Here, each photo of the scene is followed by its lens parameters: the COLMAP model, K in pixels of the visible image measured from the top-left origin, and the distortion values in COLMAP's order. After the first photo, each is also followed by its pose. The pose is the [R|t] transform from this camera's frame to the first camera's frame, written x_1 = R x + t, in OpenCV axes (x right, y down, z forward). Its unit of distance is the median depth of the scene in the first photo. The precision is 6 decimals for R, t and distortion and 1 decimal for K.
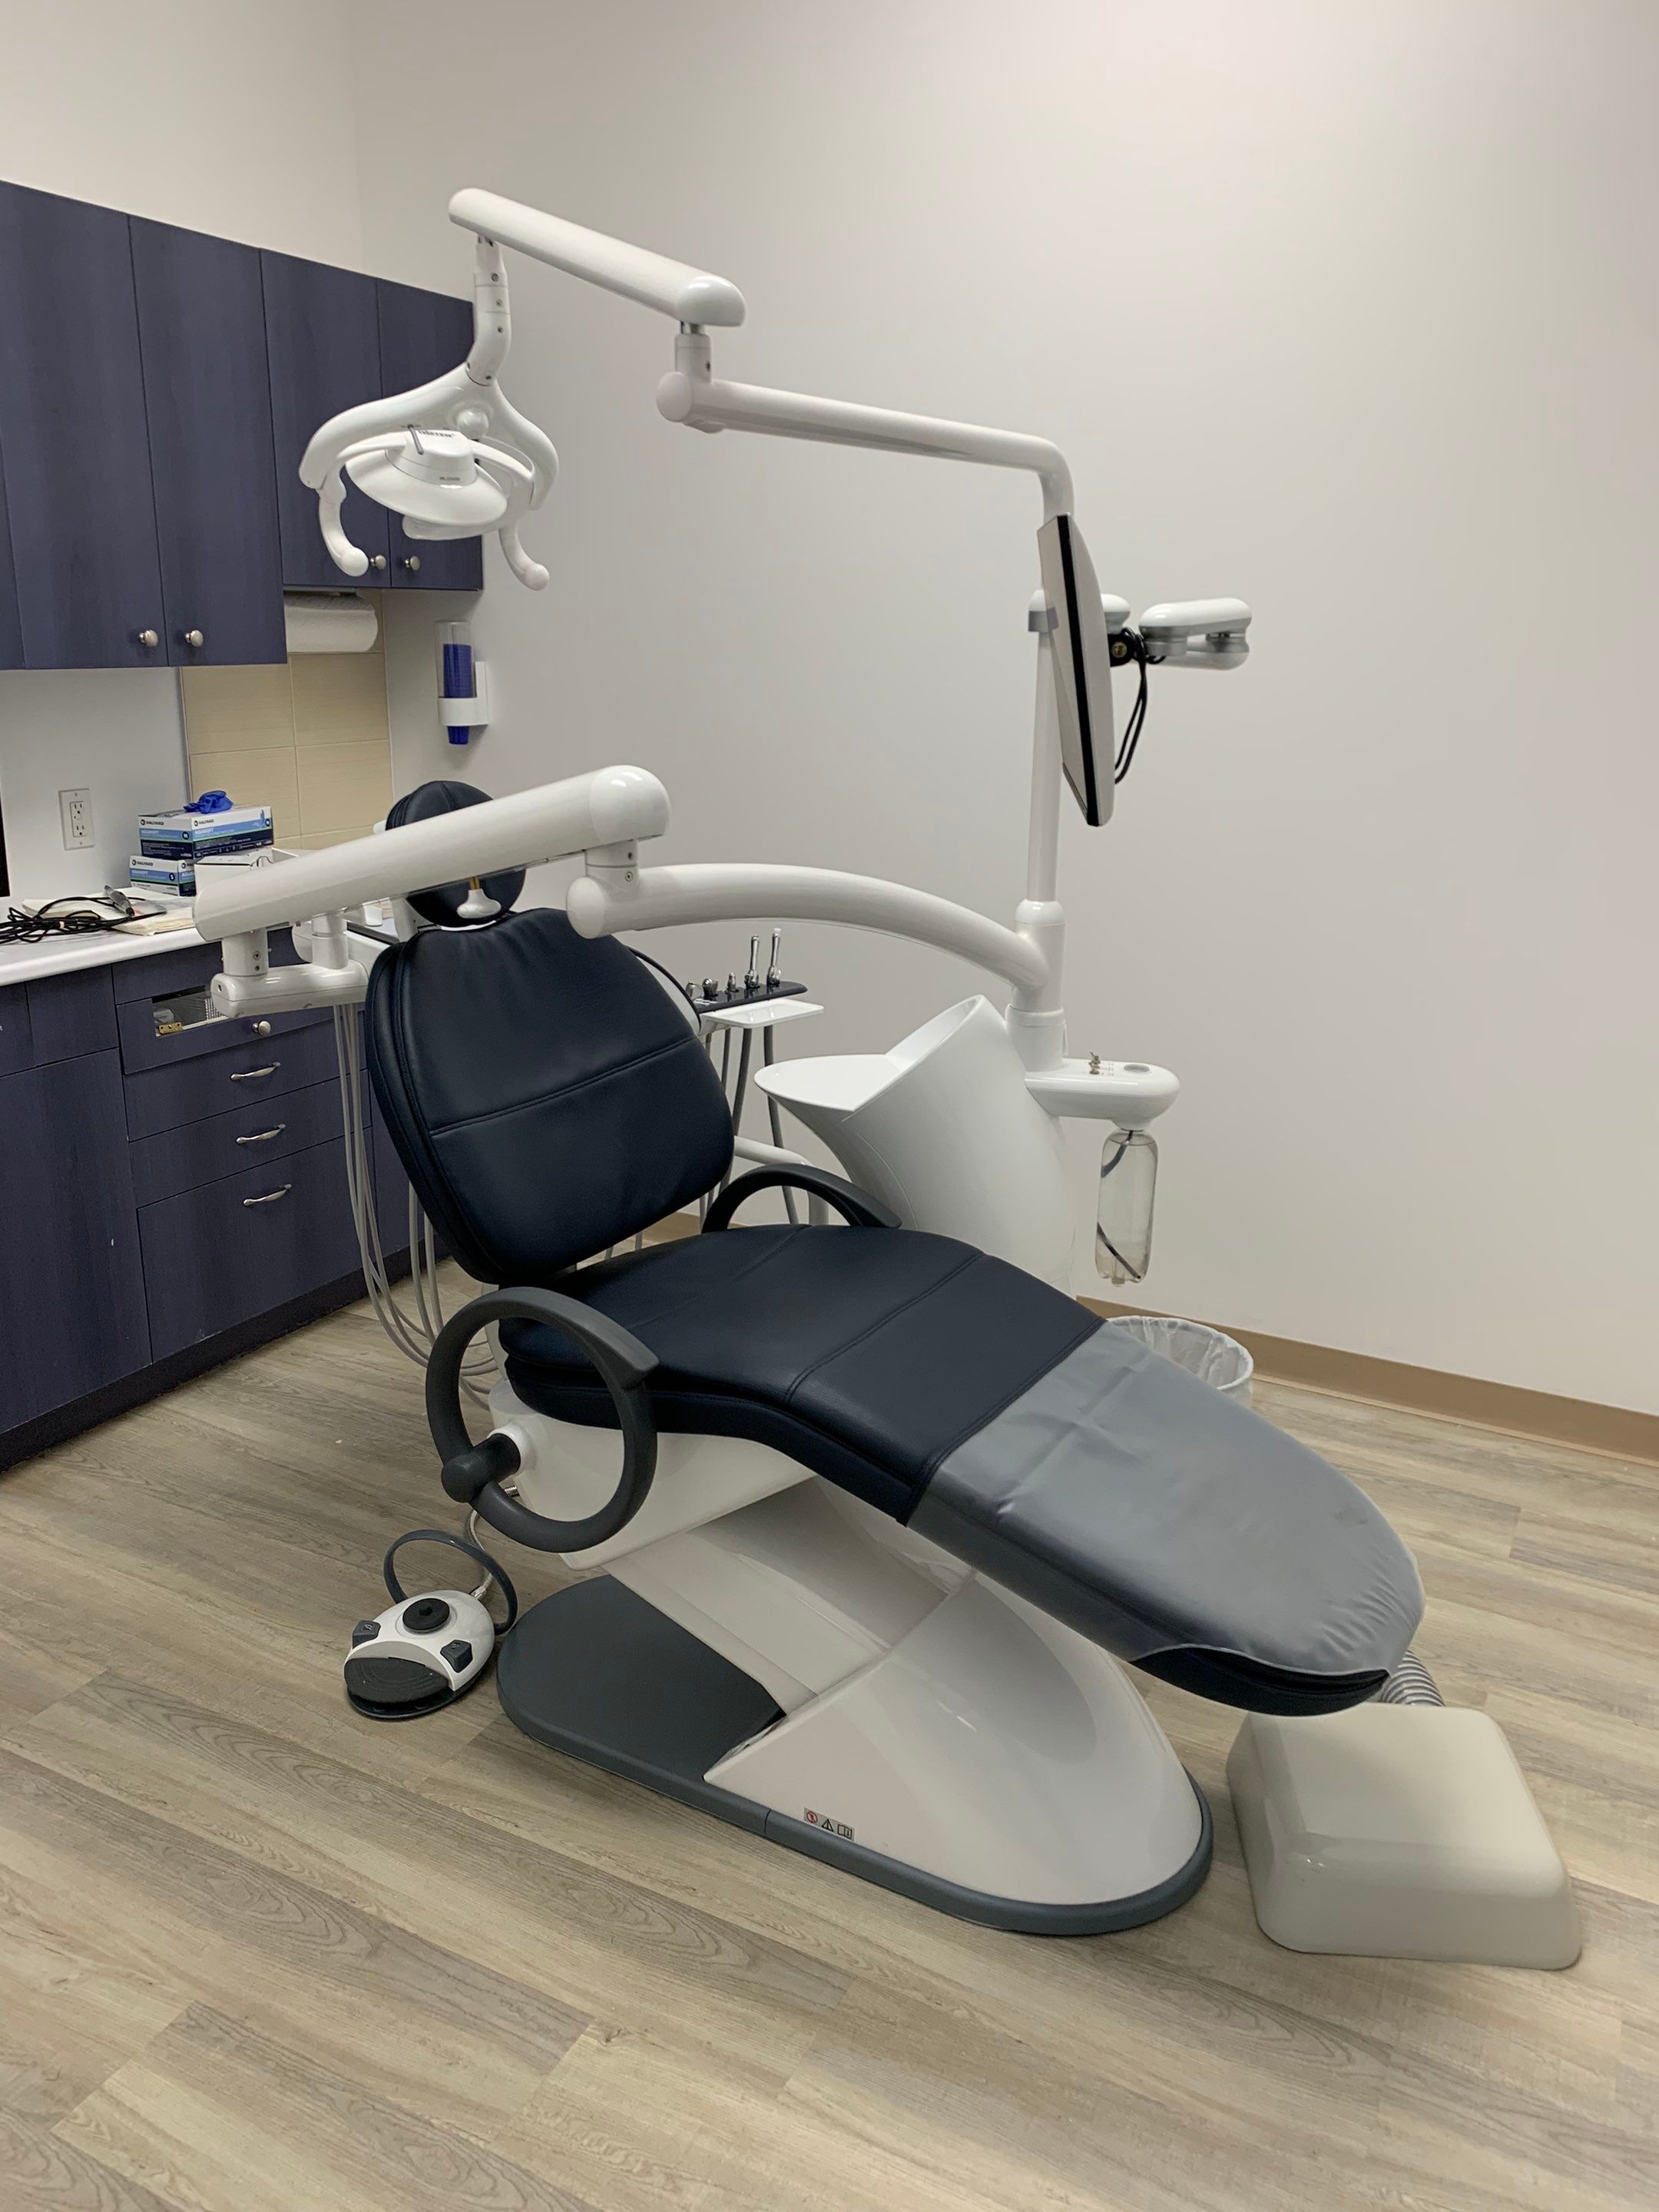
lens RADIAL K [[1674.5, 0, 829.8], [0, 1674.5, 1116.8], [0, 0, 1]] dist [0.011392, -0.023132]
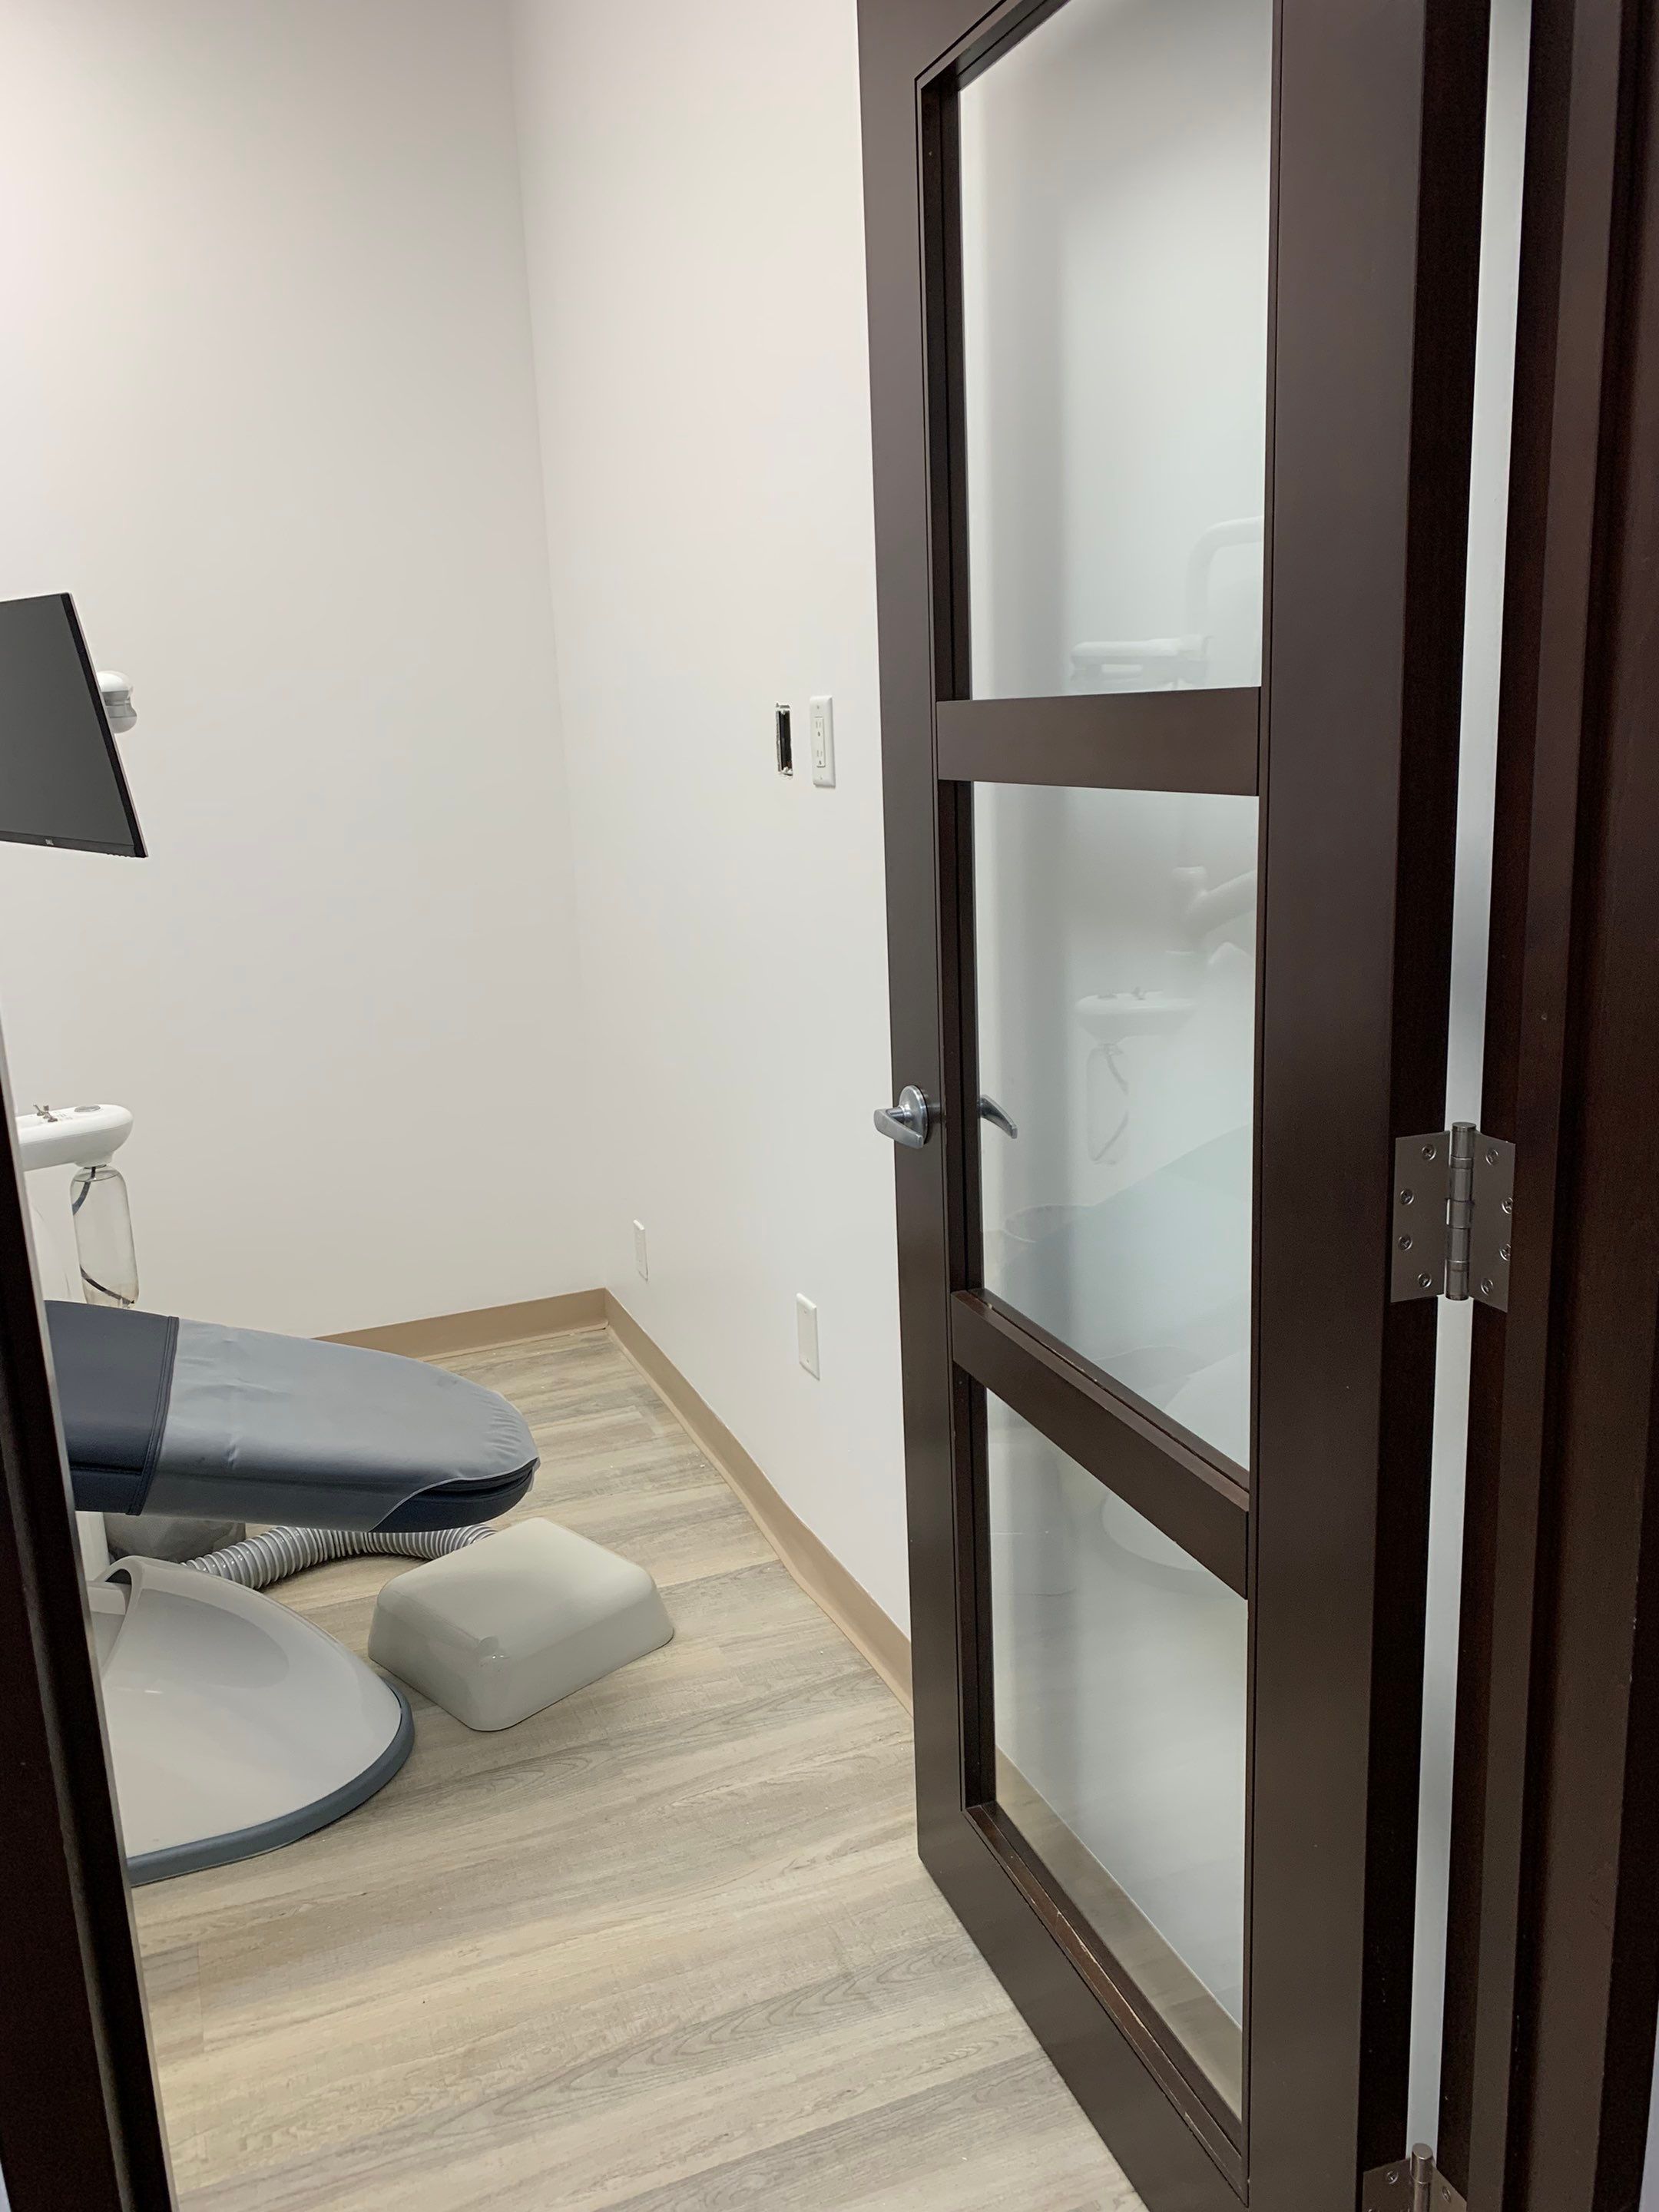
lens RADIAL K [[1674.5, 0, 832.0], [0, 1674.5, 1098.0], [0, 0, 1]] dist [0.011392, -0.023132]
pose [[0.654191, -0.222283, 0.722928, -0.391519], [0.264418, 0.962737, 0.056742, 0.041245], [-0.708602, 0.154035, 0.688590, -0.113051]]
